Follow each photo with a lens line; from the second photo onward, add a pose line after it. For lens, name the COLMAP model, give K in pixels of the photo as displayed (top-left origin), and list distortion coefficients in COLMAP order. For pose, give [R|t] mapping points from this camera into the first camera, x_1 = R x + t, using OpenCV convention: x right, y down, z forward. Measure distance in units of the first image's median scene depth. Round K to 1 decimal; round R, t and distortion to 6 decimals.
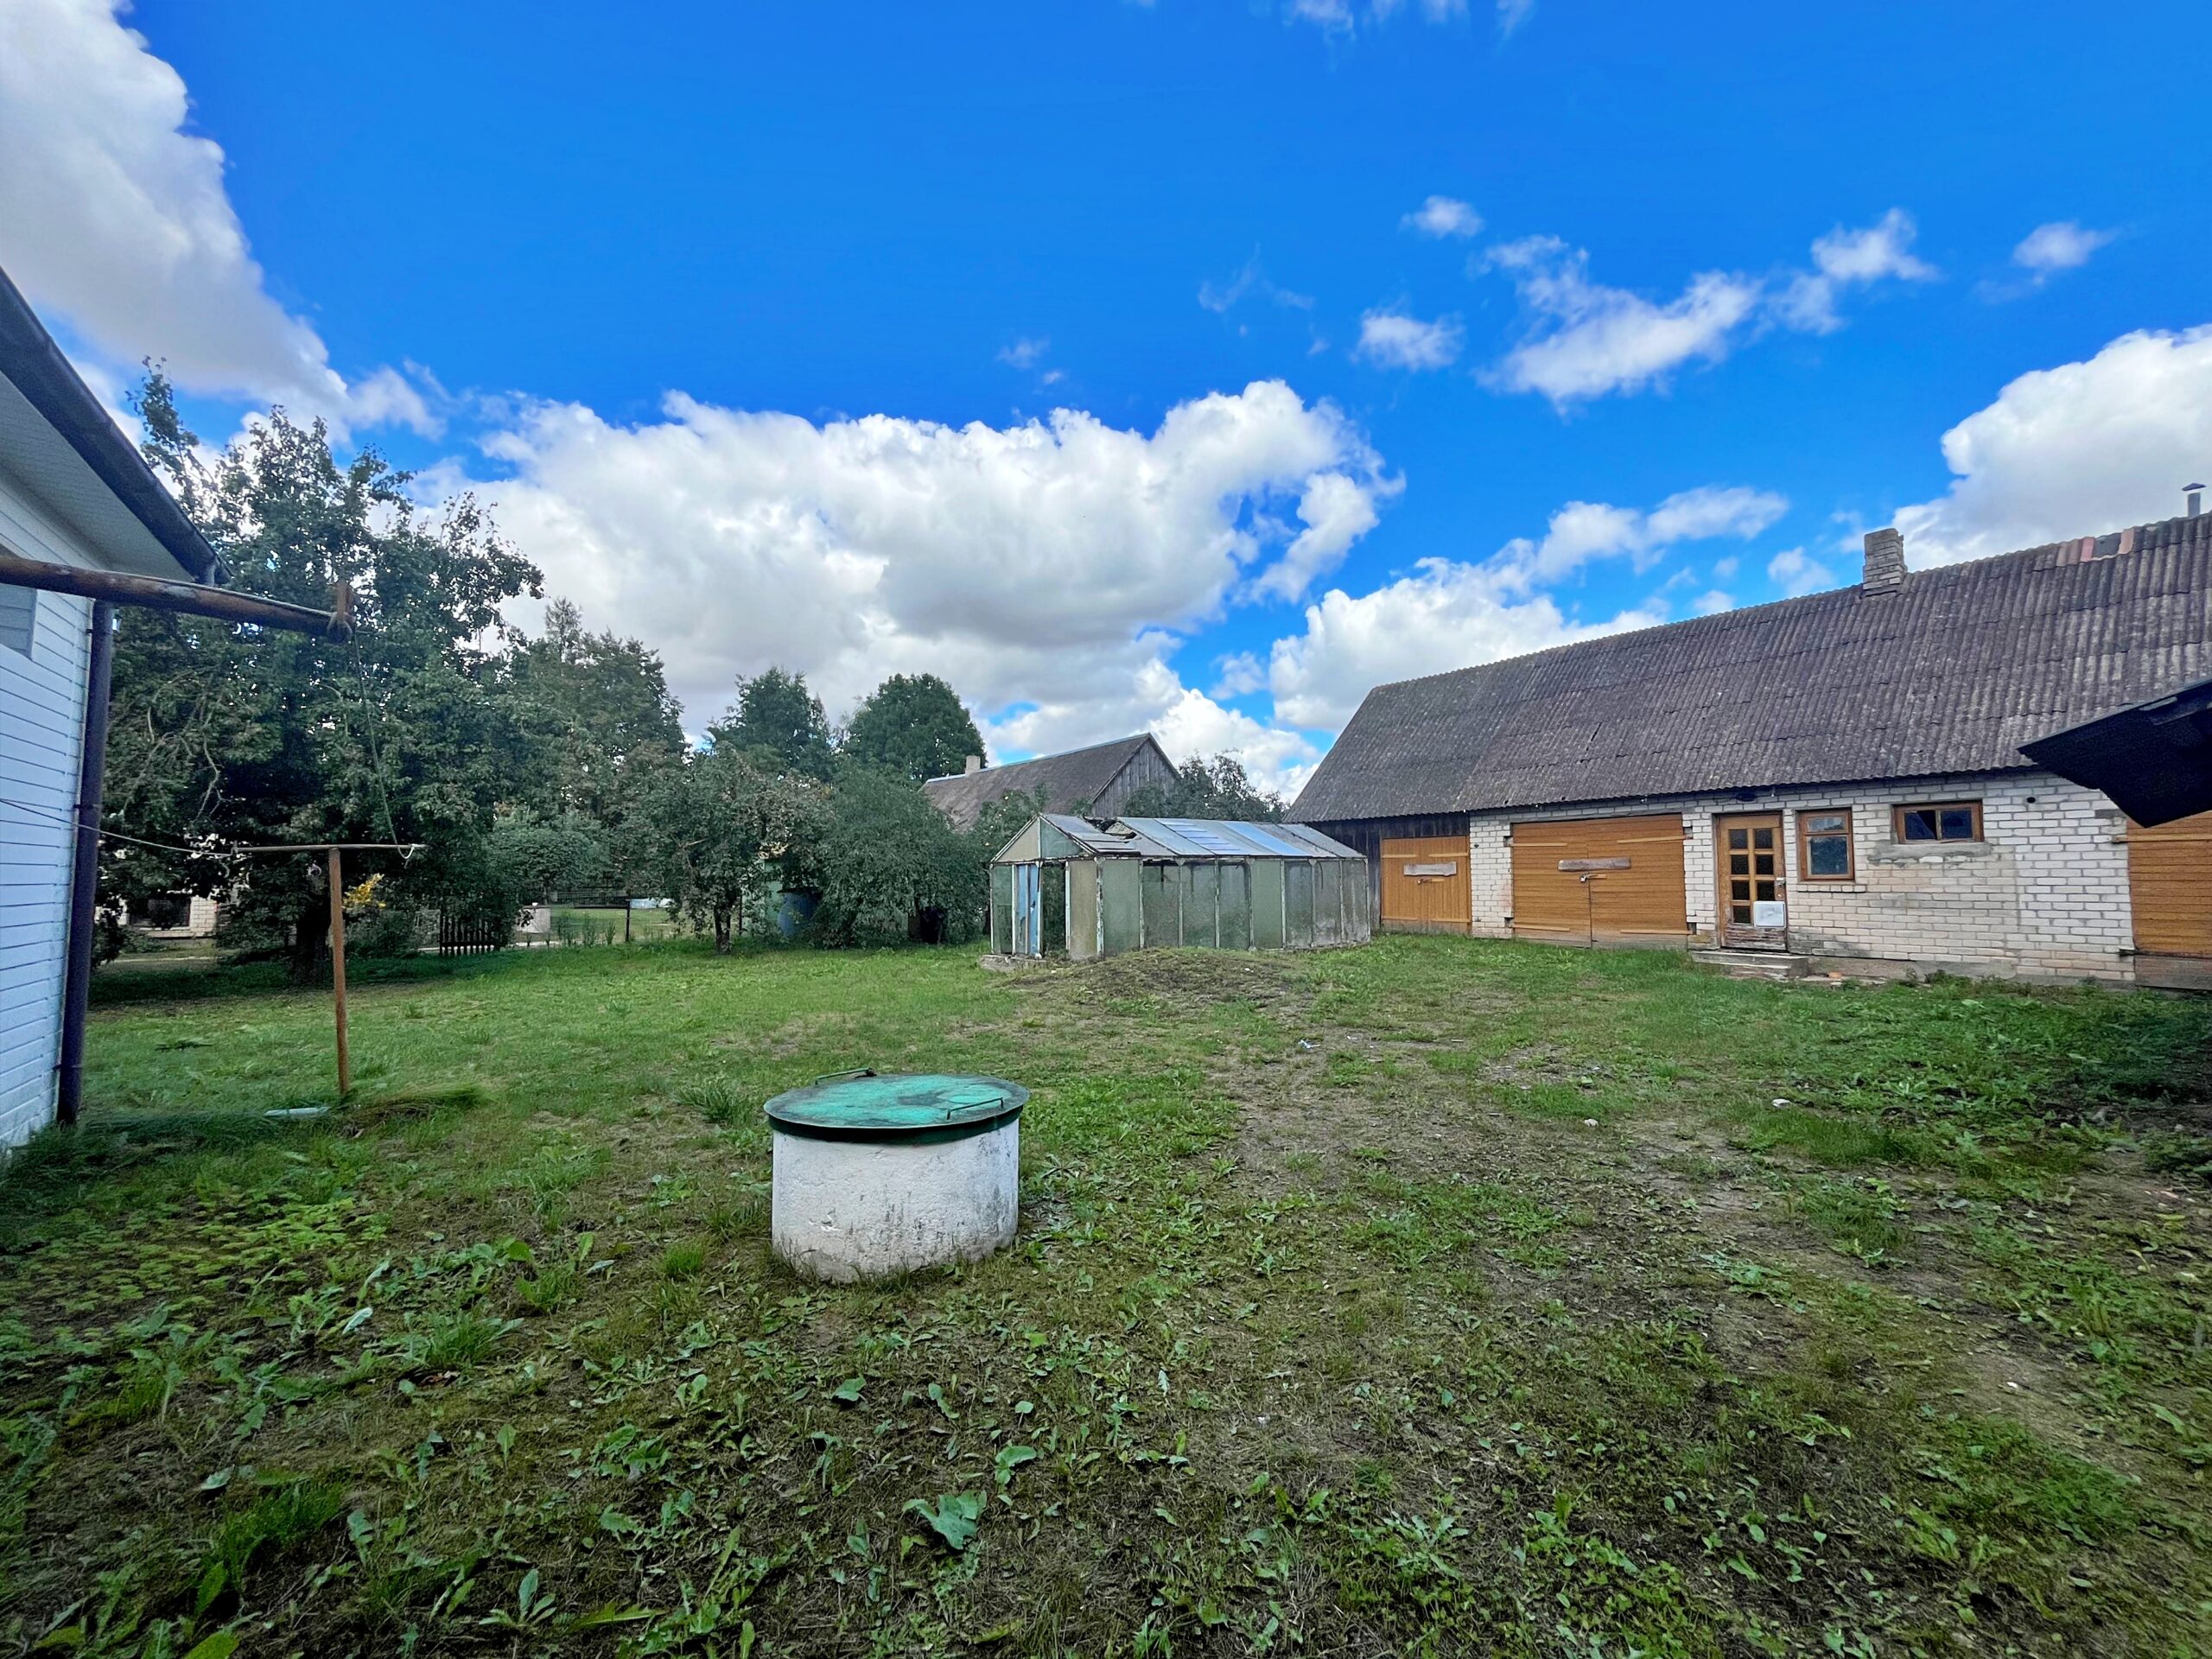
lens RADIAL K [[891.5, 0, 1106.5], [0, 891.5, 836.5], [0, 0, 1]] dist [-0.003737, 0.001136]
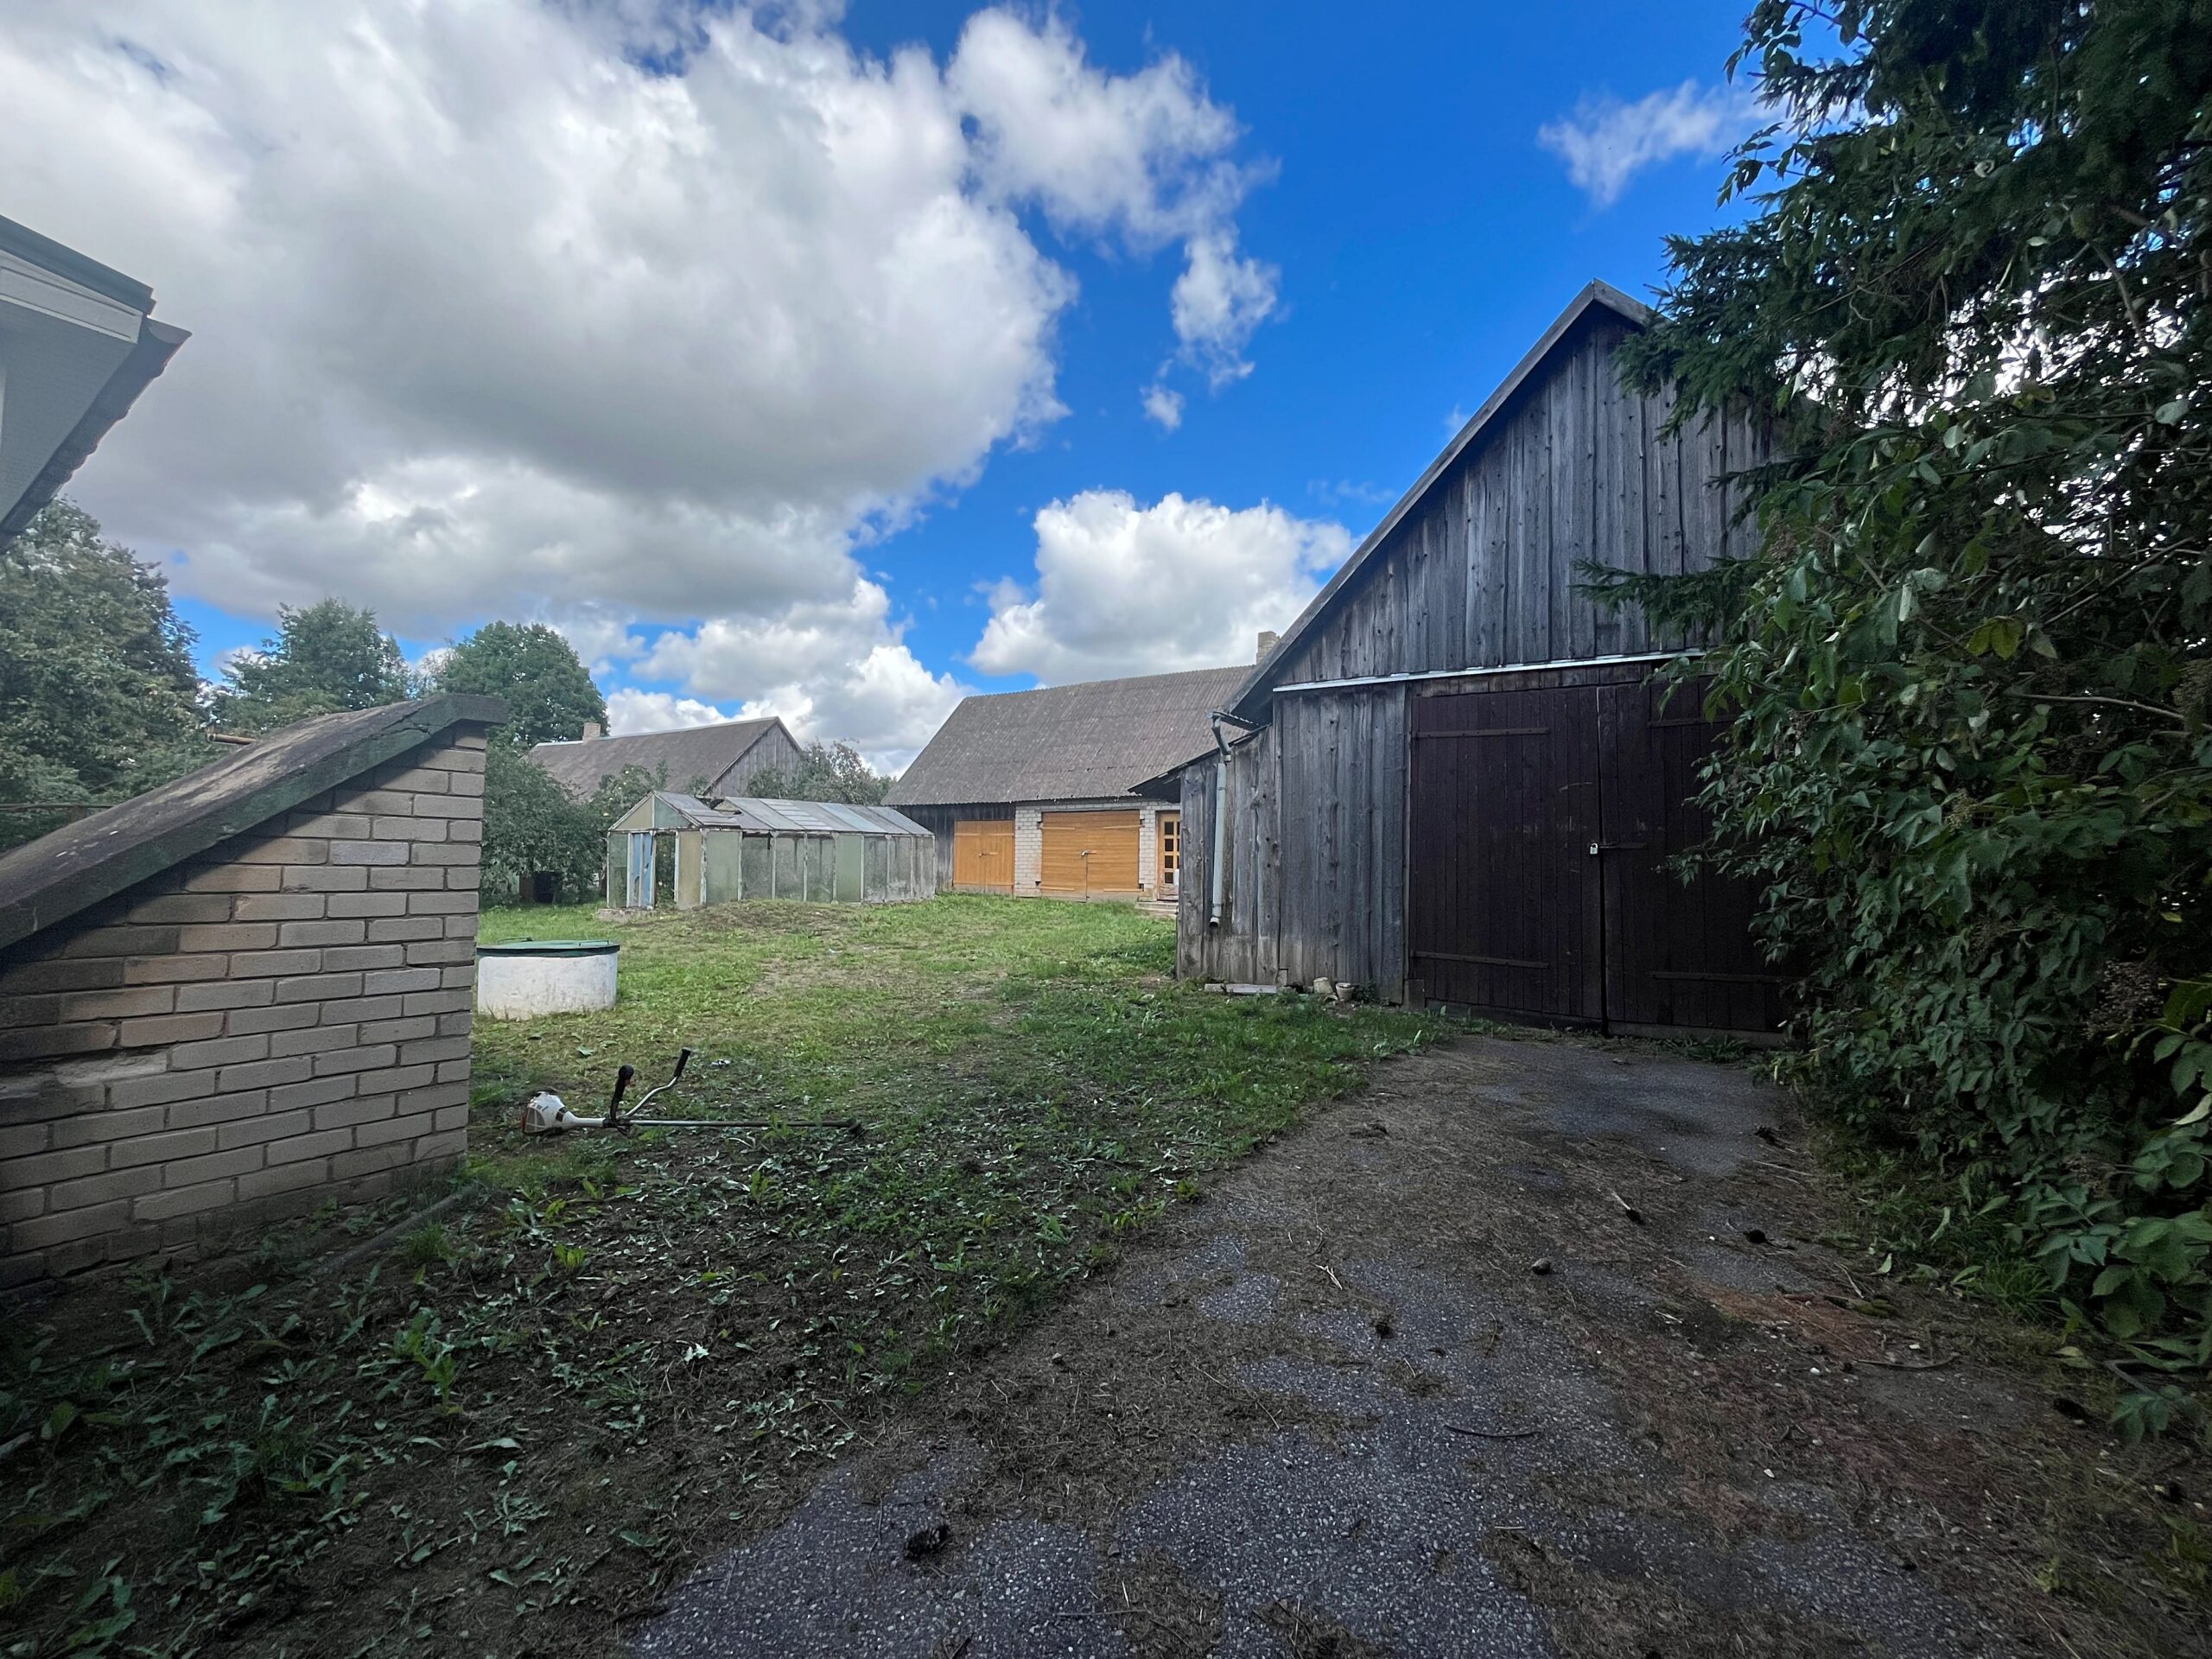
lens RADIAL K [[891.5, 0, 1100.6], [0, 891.5, 826.8], [0, 0, 1]] dist [-0.003737, 0.001136]
pose [[0.930558, 0.028076, 0.365066, 0.040765], [-0.033208, 0.999418, 0.007786, -0.006257], [-0.364635, -0.019369, 0.930949, -0.298814]]
